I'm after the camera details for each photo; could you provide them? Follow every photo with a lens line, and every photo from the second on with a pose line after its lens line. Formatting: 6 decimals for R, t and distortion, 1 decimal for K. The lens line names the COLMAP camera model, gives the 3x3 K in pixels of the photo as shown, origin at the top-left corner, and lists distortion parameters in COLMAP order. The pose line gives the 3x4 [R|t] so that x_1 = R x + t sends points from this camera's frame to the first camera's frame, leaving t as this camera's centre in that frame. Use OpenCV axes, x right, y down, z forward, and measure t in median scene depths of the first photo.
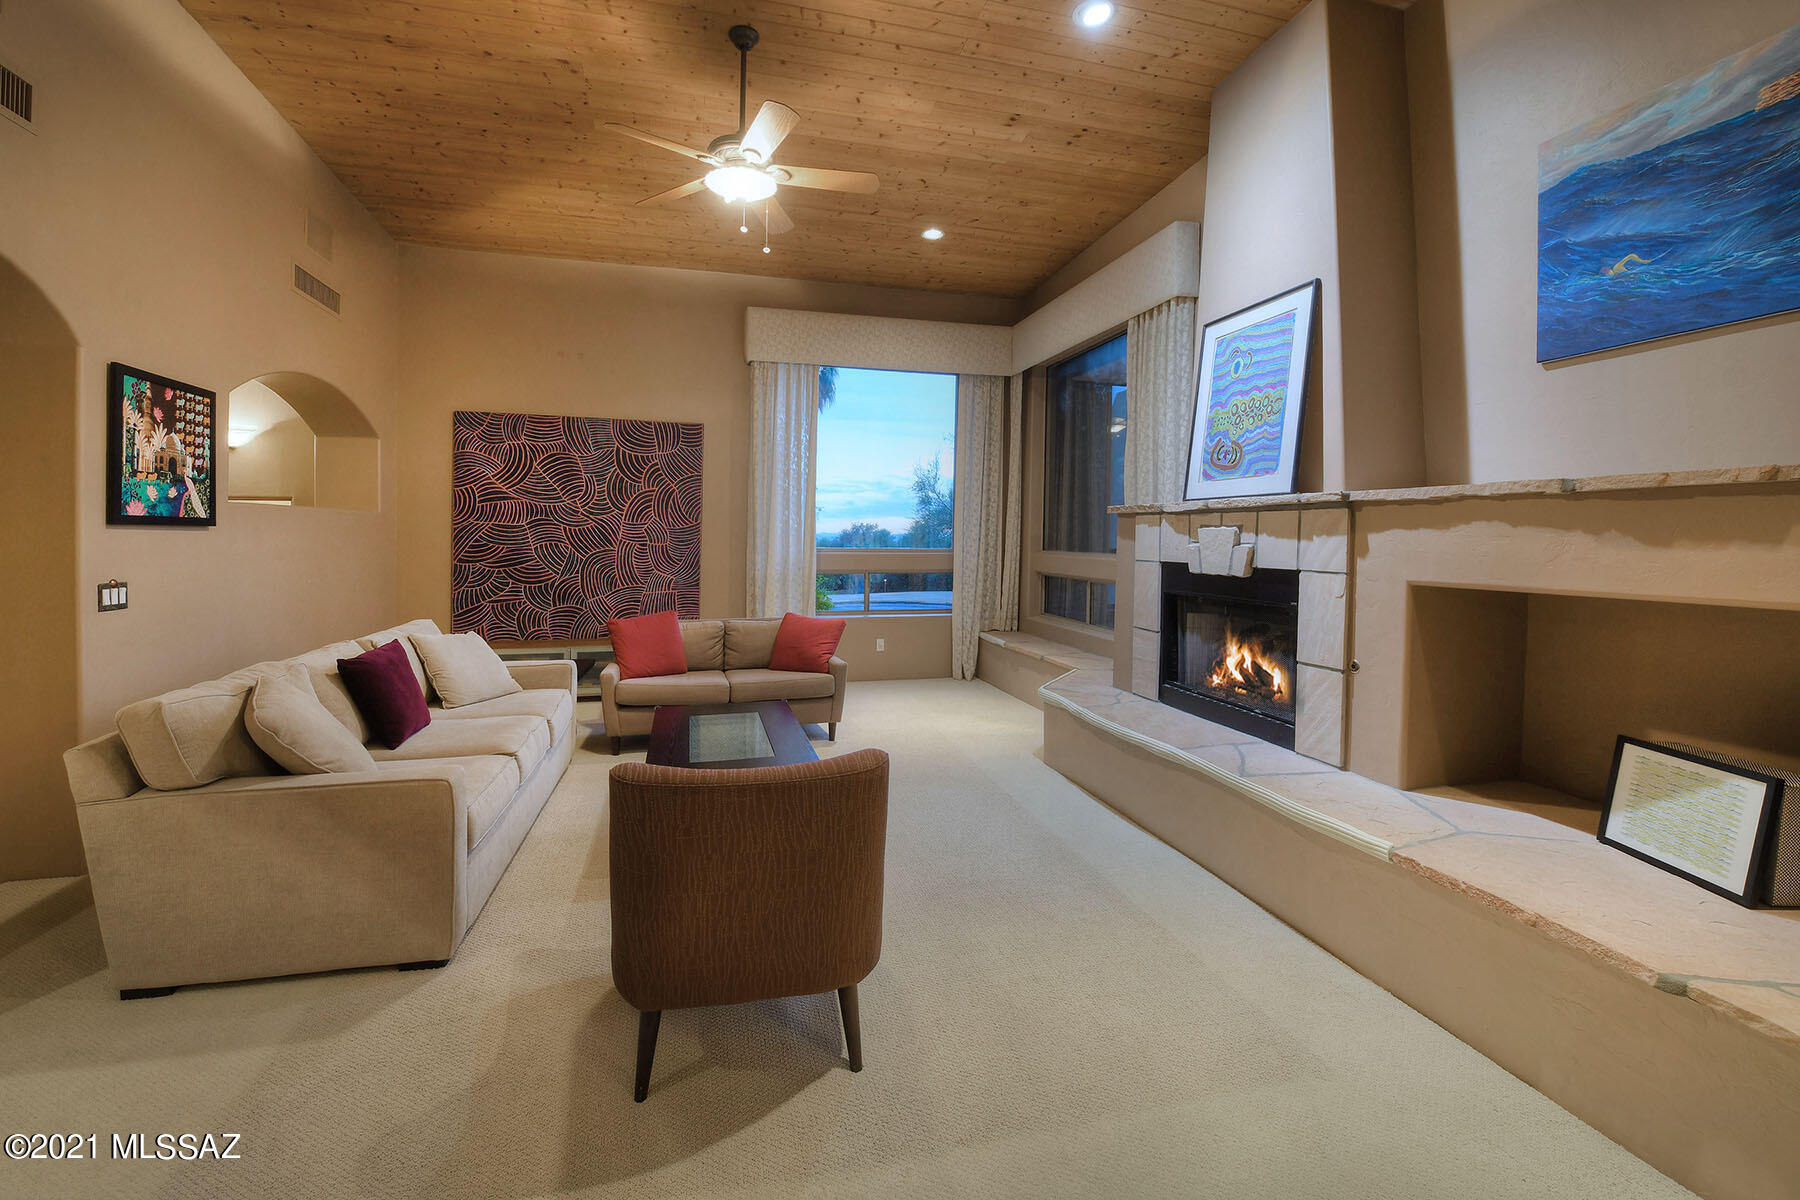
lens RADIAL K [[753.4, 0, 890.5], [0, 753.4, 548.9], [0, 0, 1]] dist [-0.015540, -0.002281]
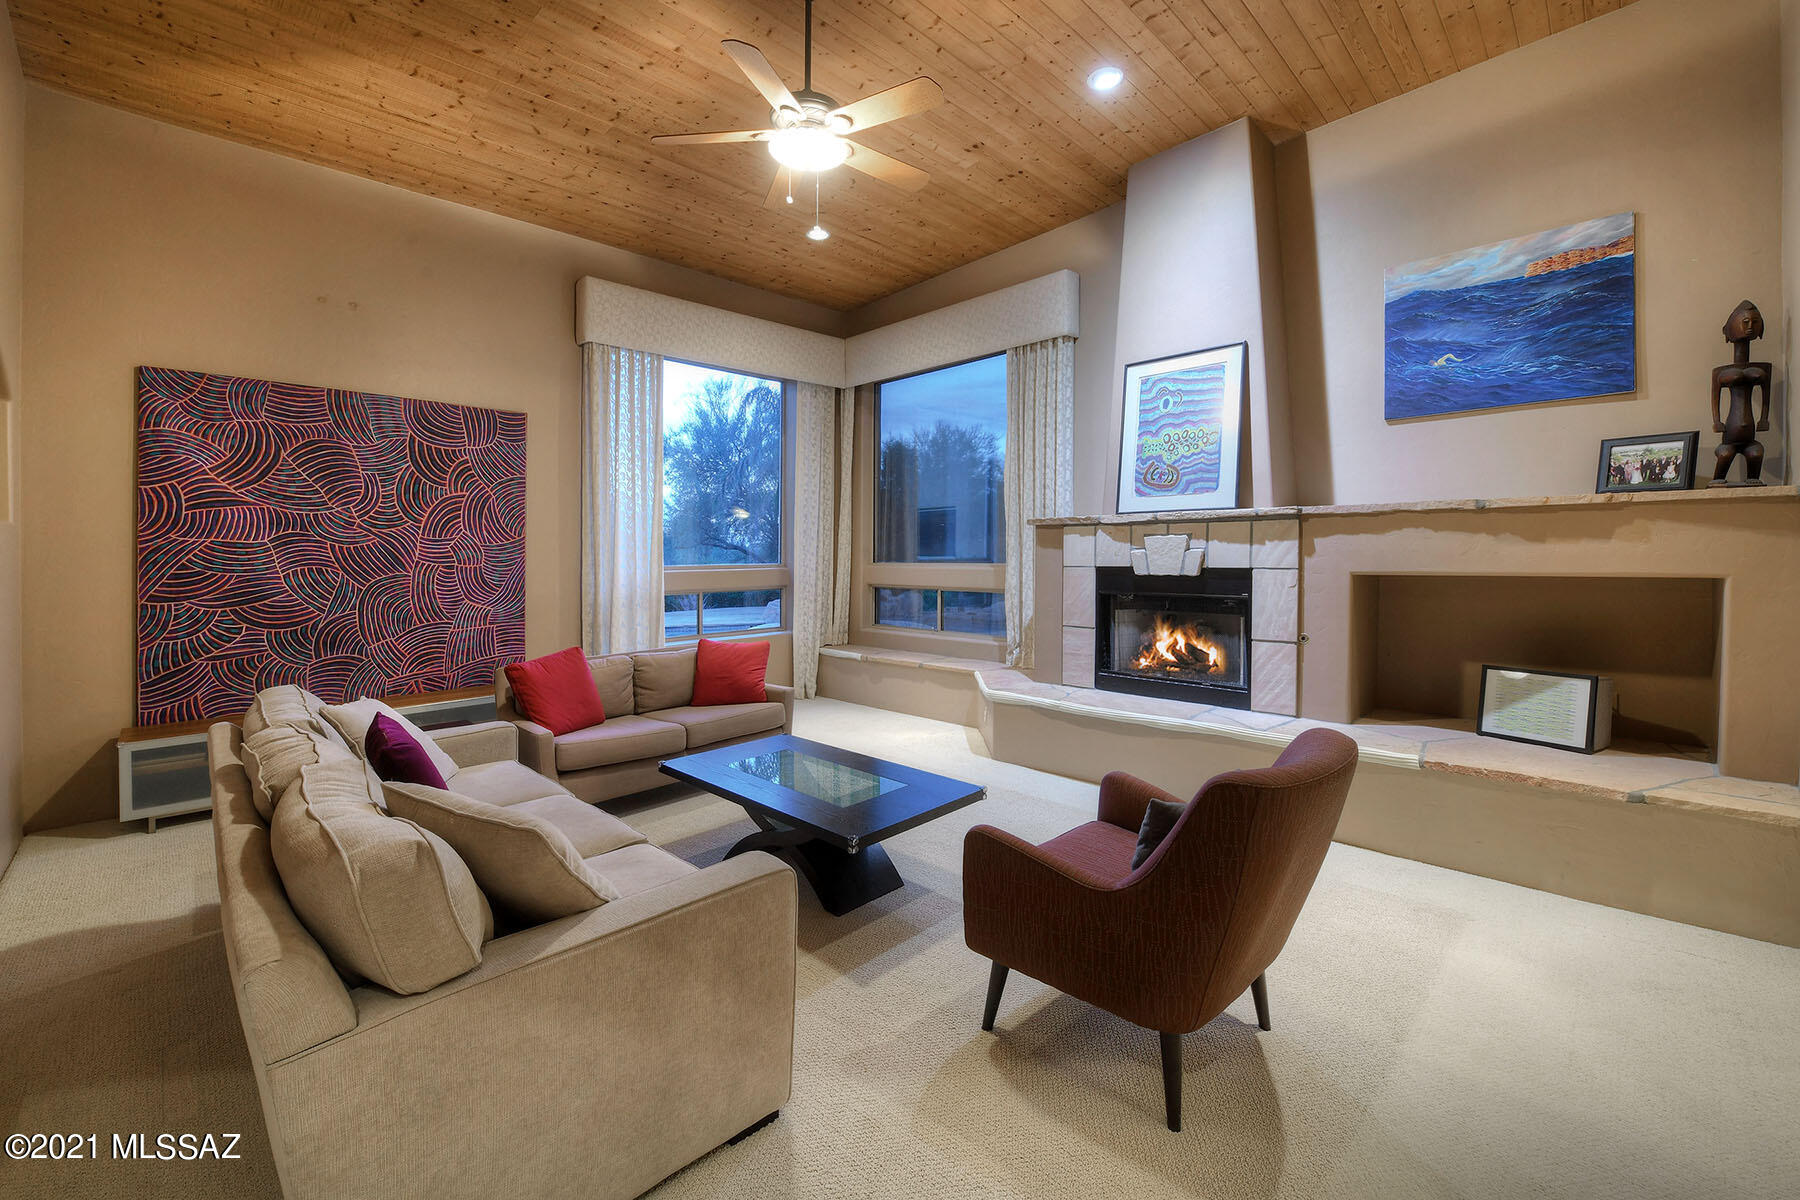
lens RADIAL K [[753.4, 0, 960.2], [0, 753.4, 564.2], [0, 0, 1]] dist [-0.015540, -0.002281]
pose [[0.851729, -0.026671, 0.523304, -0.443854], [0.026629, 0.999616, 0.007607, -0.000762], [-0.523306, 0.007456, 0.852112, 0.135209]]
